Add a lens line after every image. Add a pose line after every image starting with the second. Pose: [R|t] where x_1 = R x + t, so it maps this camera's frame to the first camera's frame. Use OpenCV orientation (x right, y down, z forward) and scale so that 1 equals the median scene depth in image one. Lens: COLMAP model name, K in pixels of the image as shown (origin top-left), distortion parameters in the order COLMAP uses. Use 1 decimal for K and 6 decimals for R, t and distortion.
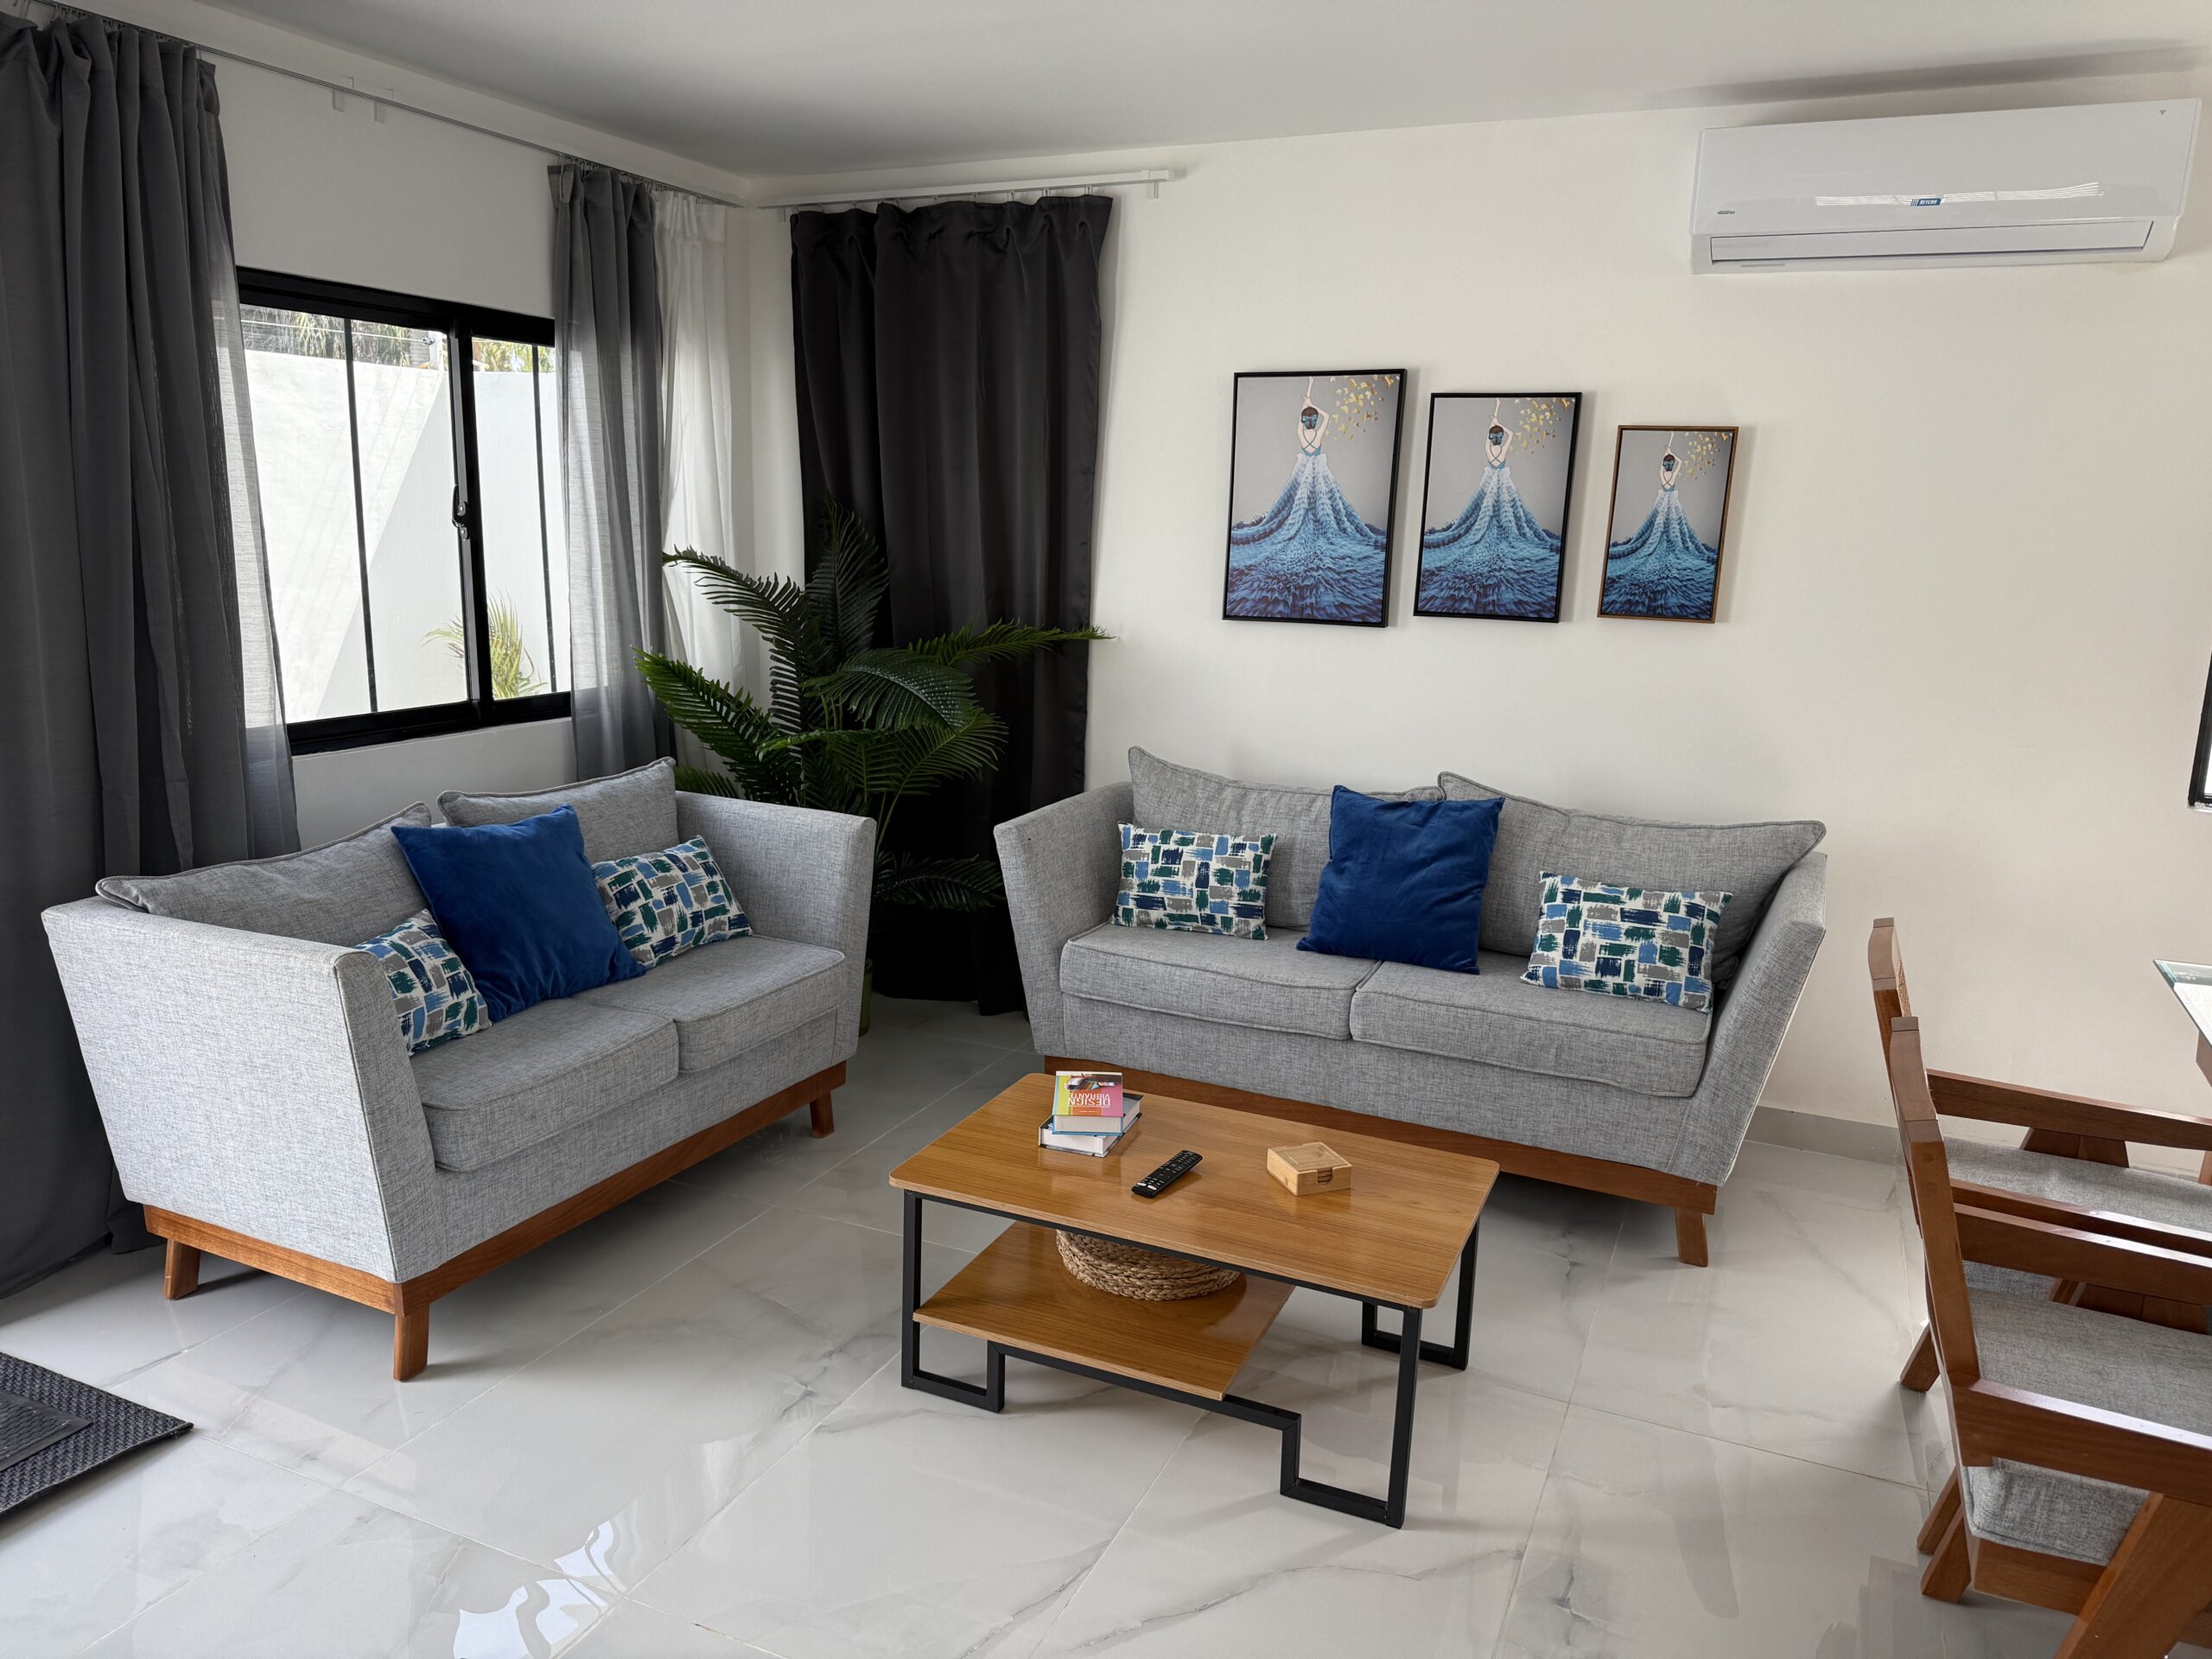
lens RADIAL K [[1560.6, 0, 1111.1], [0, 1560.6, 846.4], [0, 0, 1]] dist [0.043113, -0.026697]
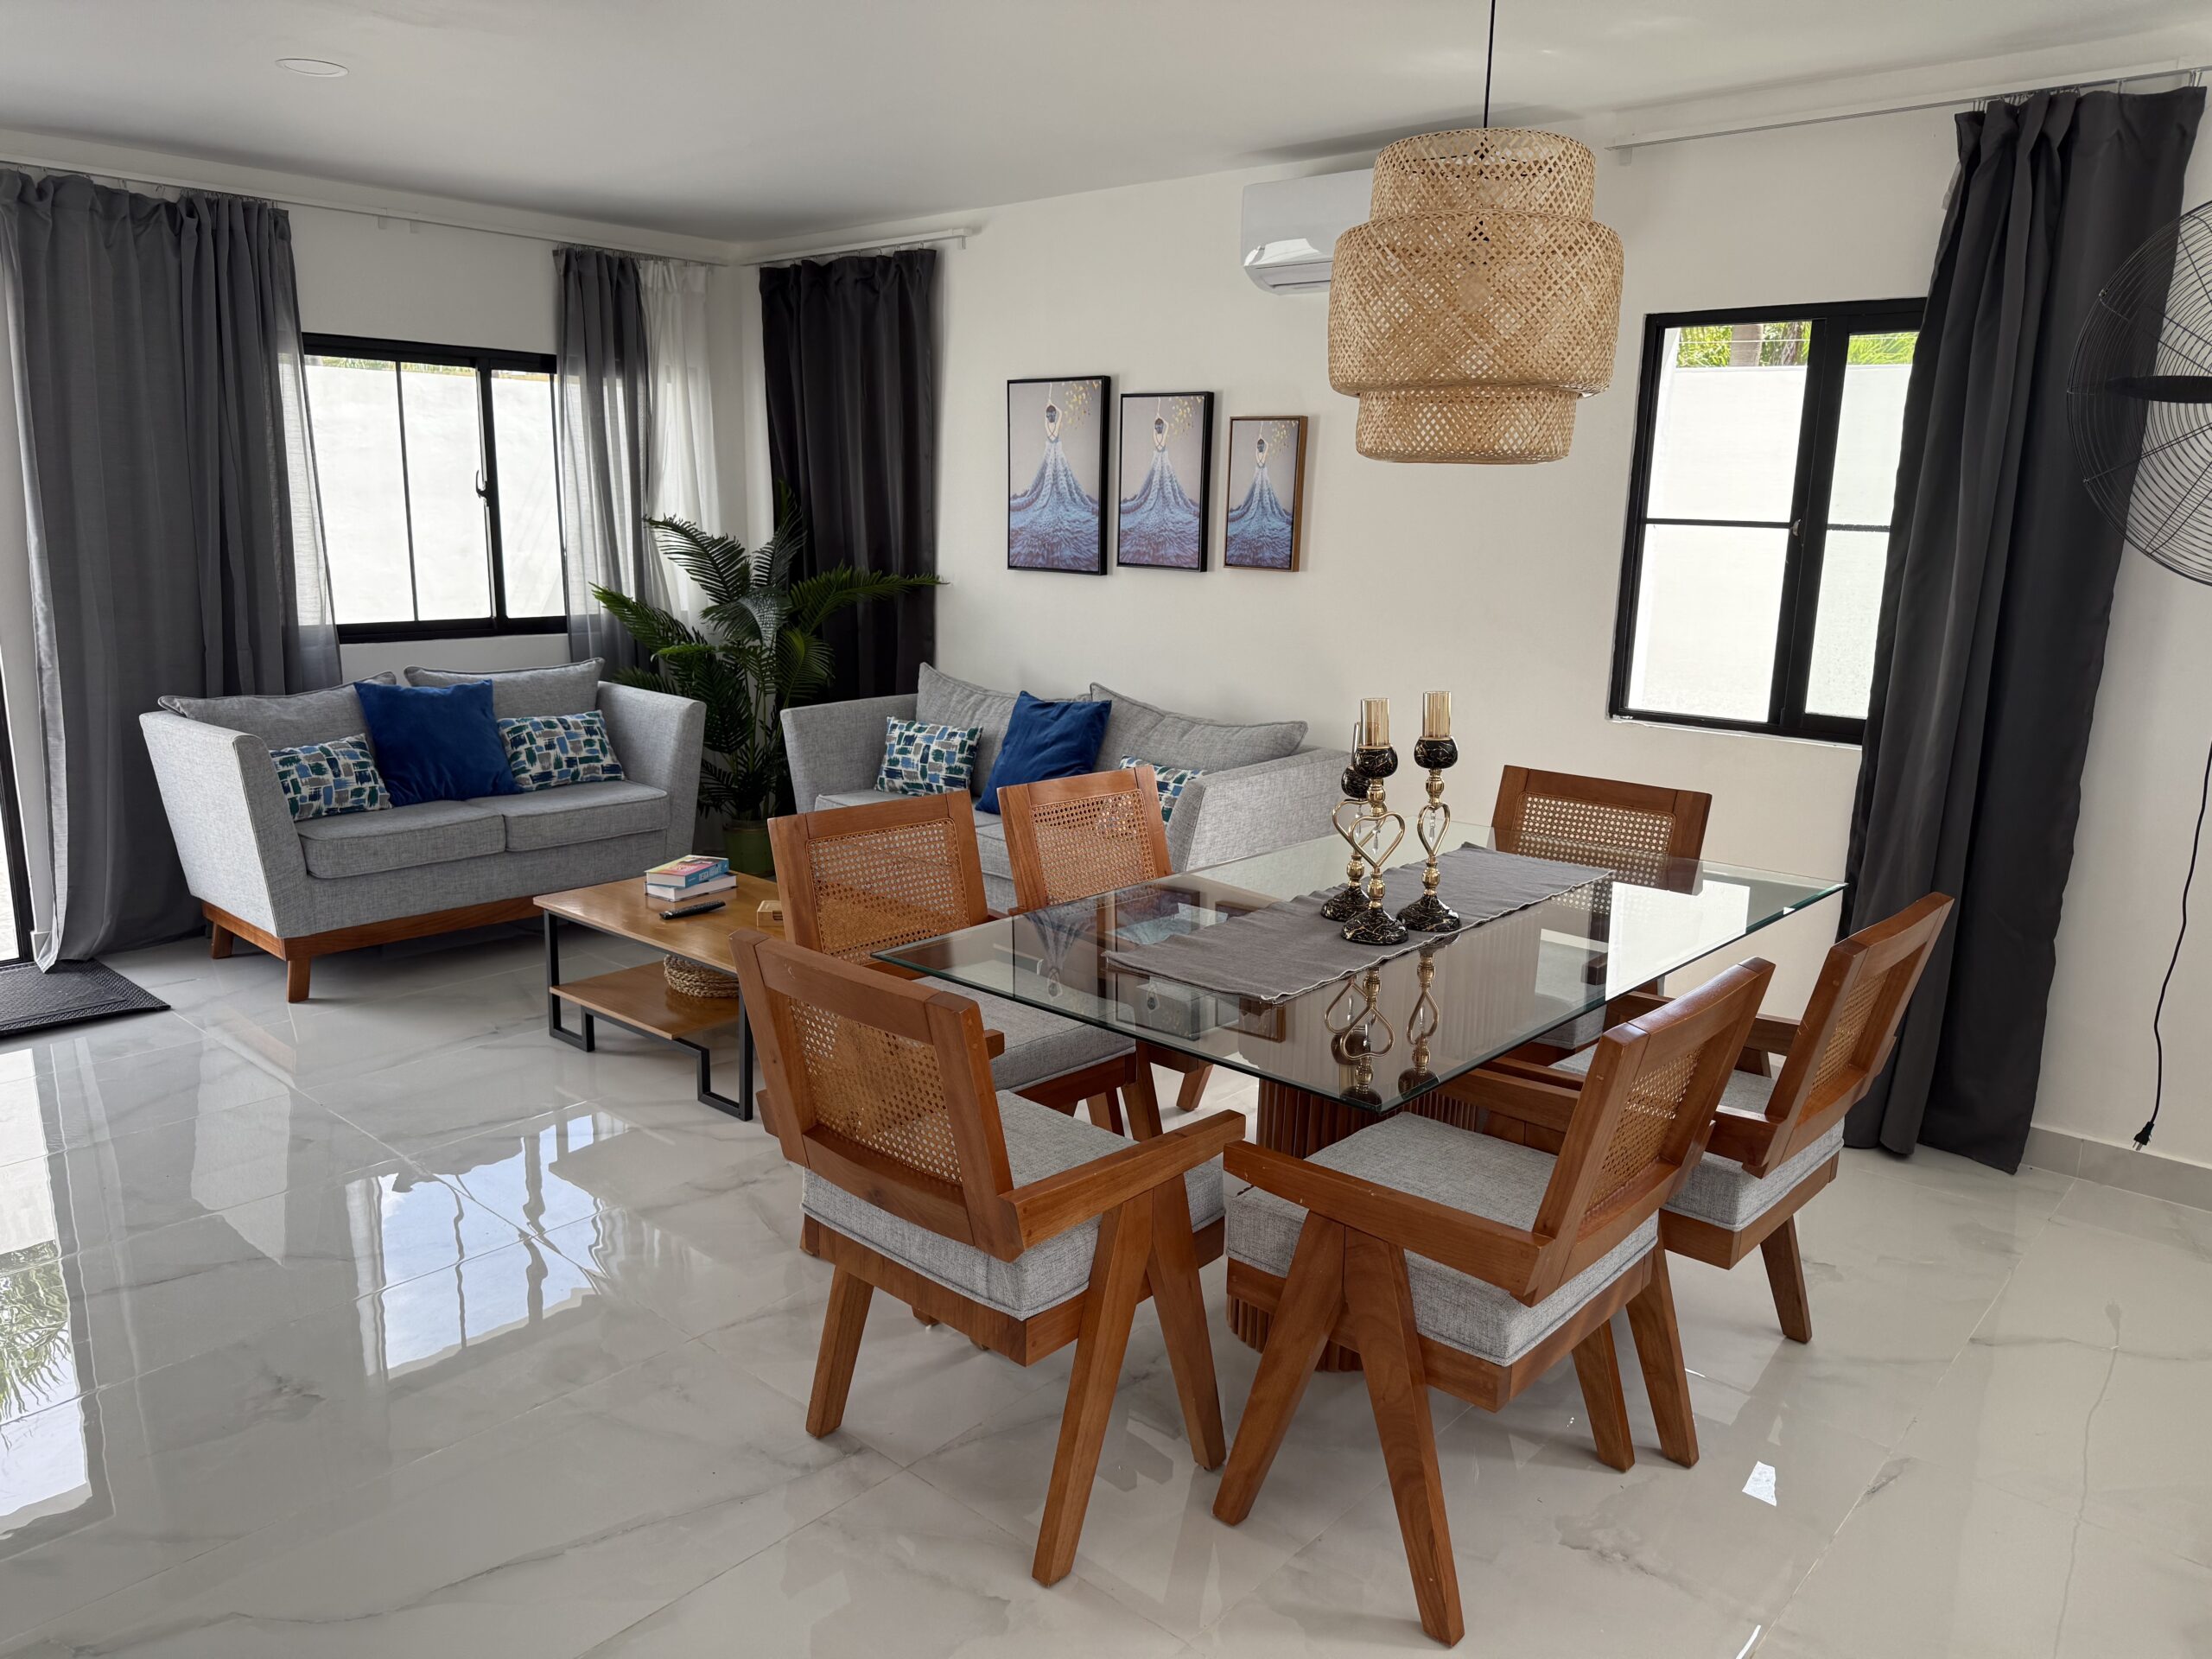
lens RADIAL K [[1560.6, 0, 1098.0], [0, 1560.6, 842.3], [0, 0, 1]] dist [0.043113, -0.026697]
pose [[0.956911, 0.059093, -0.284306, 0.589234], [-0.058757, 0.998225, 0.009719, 0.072692], [0.284376, 0.007405, 0.958684, -0.253928]]
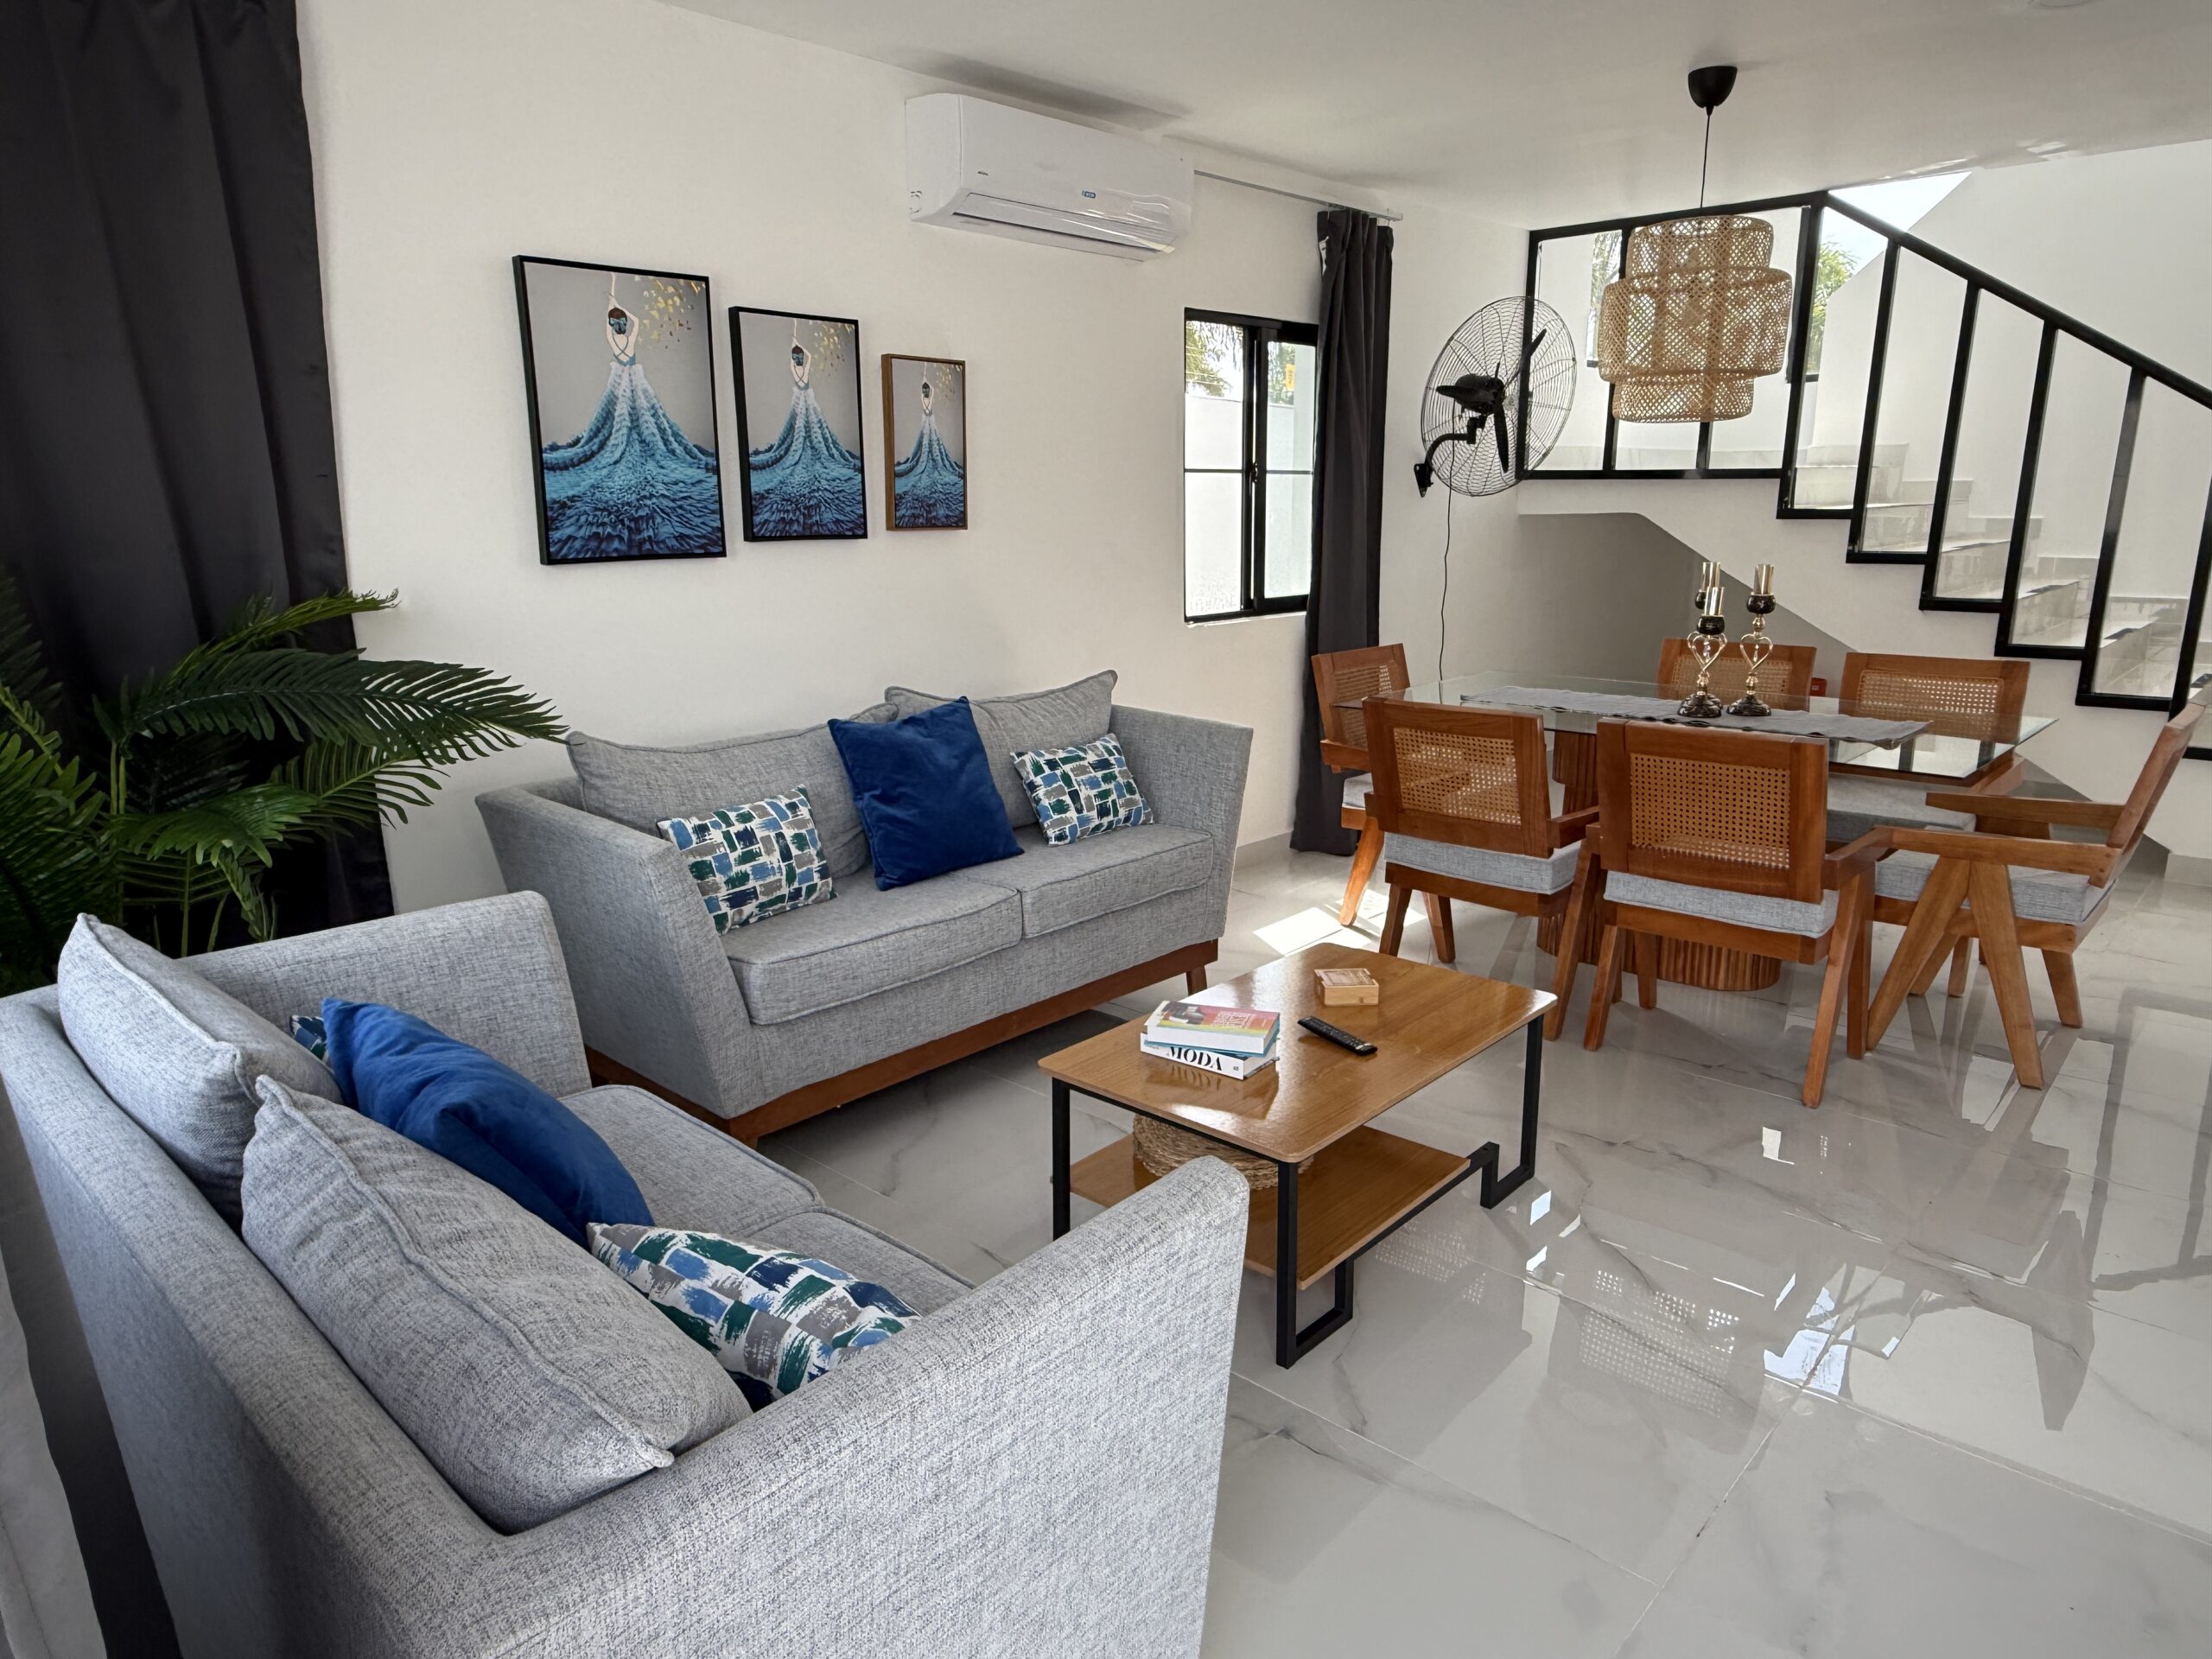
lens RADIAL K [[1414.6, 0, 1098.0], [0, 1414.6, 825.7], [0, 0, 1]] dist [-0.002093, 0.000414]
pose [[0.297498, -0.241234, 0.923743, -0.610892], [0.216343, 0.959416, 0.180875, -0.096894], [-0.929888, 0.146035, 0.337614, 0.567797]]
